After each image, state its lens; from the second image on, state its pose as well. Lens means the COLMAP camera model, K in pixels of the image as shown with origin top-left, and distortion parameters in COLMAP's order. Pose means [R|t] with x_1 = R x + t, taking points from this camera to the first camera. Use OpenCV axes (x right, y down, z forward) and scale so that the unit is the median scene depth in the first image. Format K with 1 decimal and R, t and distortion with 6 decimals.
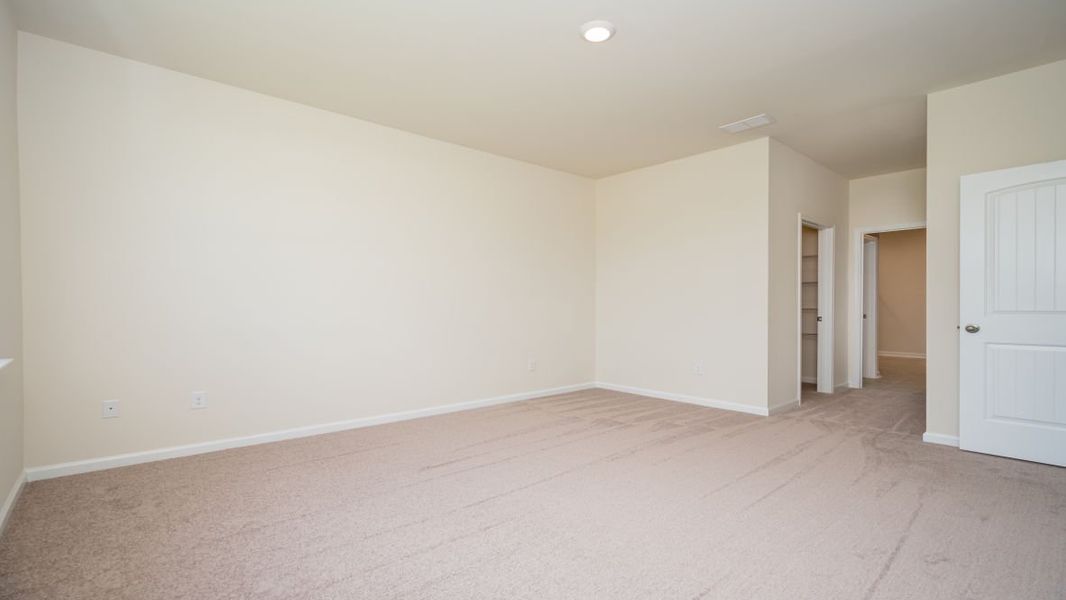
lens RADIAL K [[478.5, 0, 532.6], [0, 478.5, 299.5], [0, 0, 1]] dist [0.000751, 0.000718]
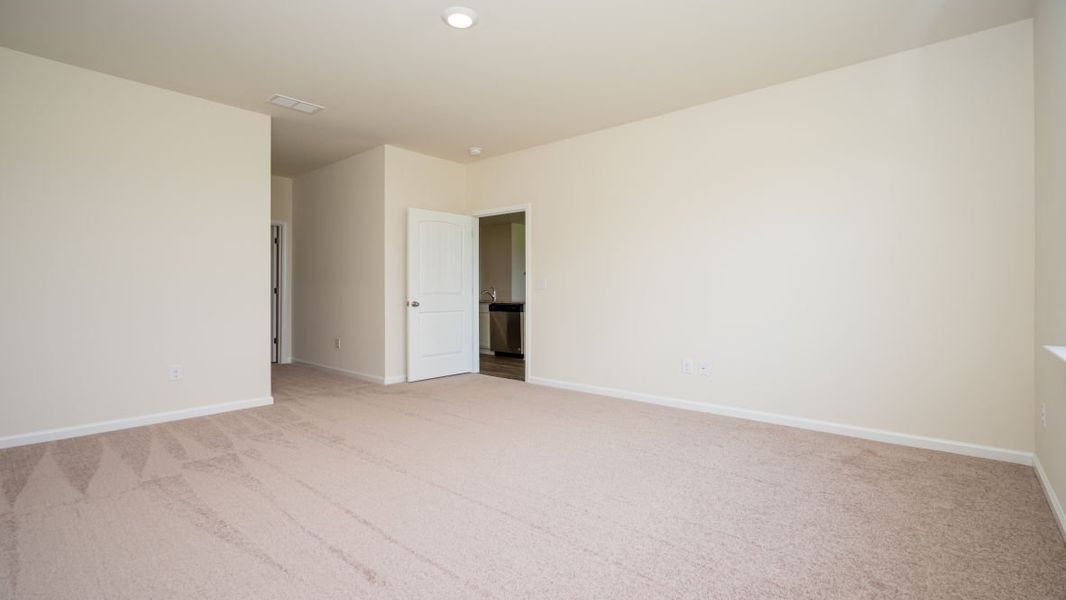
lens RADIAL K [[478.5, 0, 532.6], [0, 478.5, 299.5], [0, 0, 1]] dist [0.000751, 0.000718]
pose [[-0.118537, -0.023434, 0.992673, -0.708255], [-0.015289, 0.999646, 0.021773, 0.001034], [-0.992832, -0.012596, -0.118853, 0.778436]]
